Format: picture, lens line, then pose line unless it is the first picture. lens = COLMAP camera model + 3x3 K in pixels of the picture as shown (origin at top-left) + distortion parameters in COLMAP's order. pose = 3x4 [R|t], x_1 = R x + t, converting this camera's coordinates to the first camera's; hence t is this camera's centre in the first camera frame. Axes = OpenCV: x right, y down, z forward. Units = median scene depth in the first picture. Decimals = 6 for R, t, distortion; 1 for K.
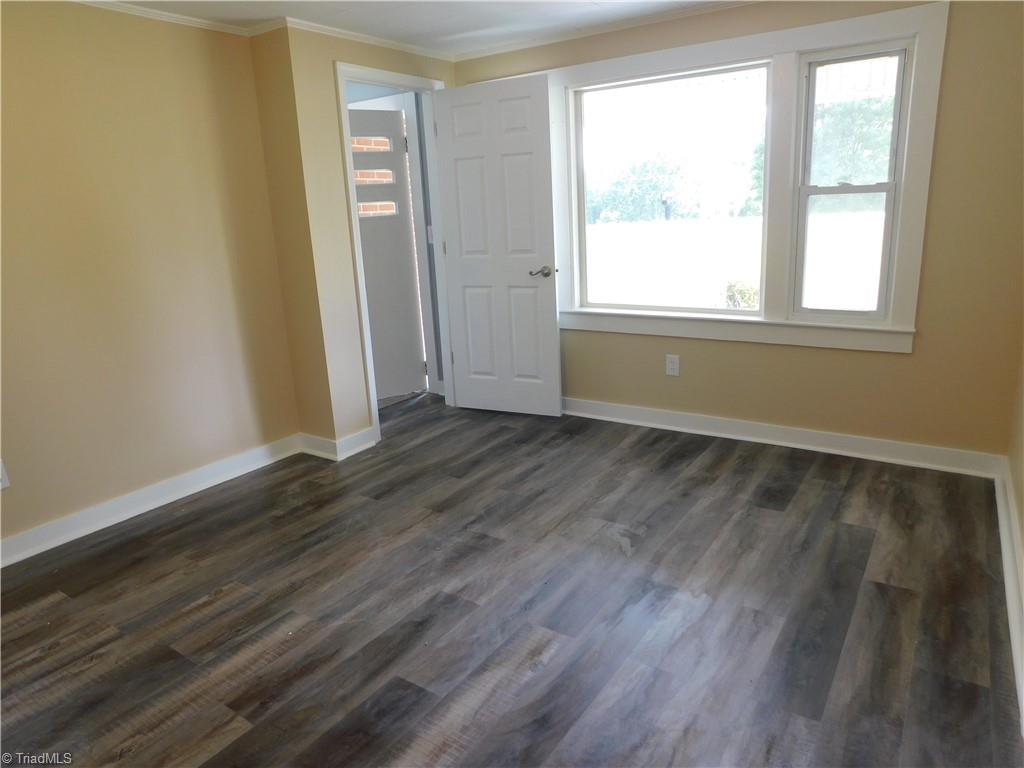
lens RADIAL K [[674.8, 0, 512.0], [0, 674.8, 384.0], [0, 0, 1]] dist [-0.072916, 0.055329]
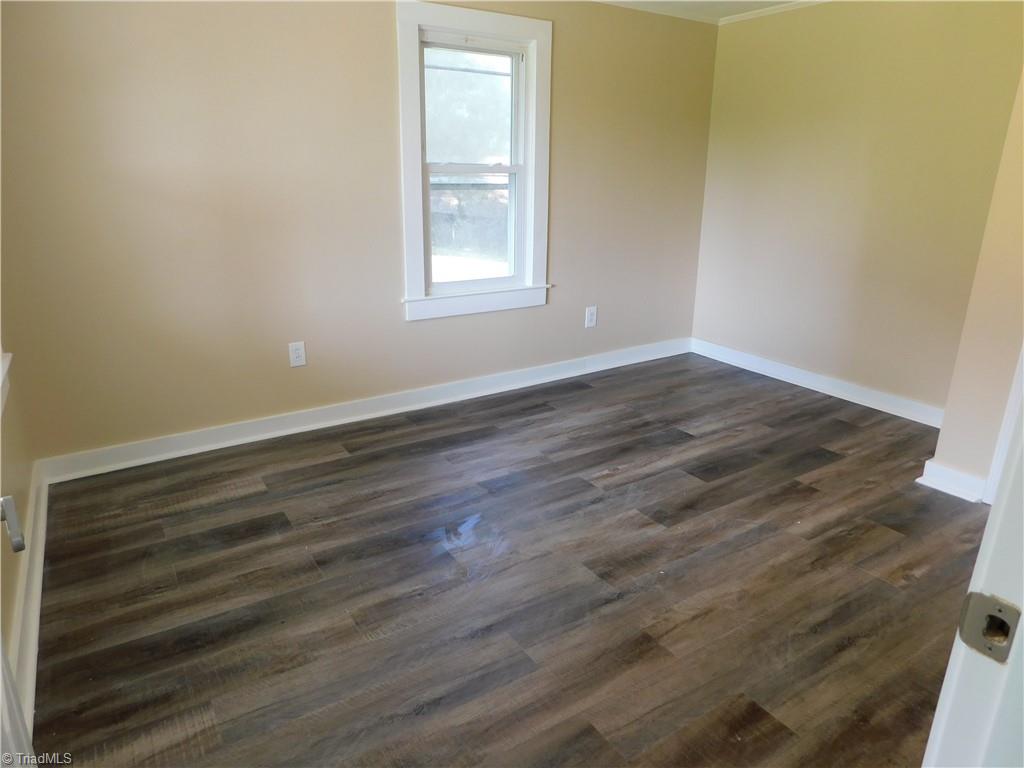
lens RADIAL K [[674.8, 0, 512.0], [0, 674.8, 384.0], [0, 0, 1]] dist [-0.072916, 0.055329]
pose [[-0.917870, -0.086505, 0.387339, -0.246555], [0.133145, 0.852283, 0.505852, -0.417373], [-0.373881, 0.515878, -0.770767, 1.622361]]
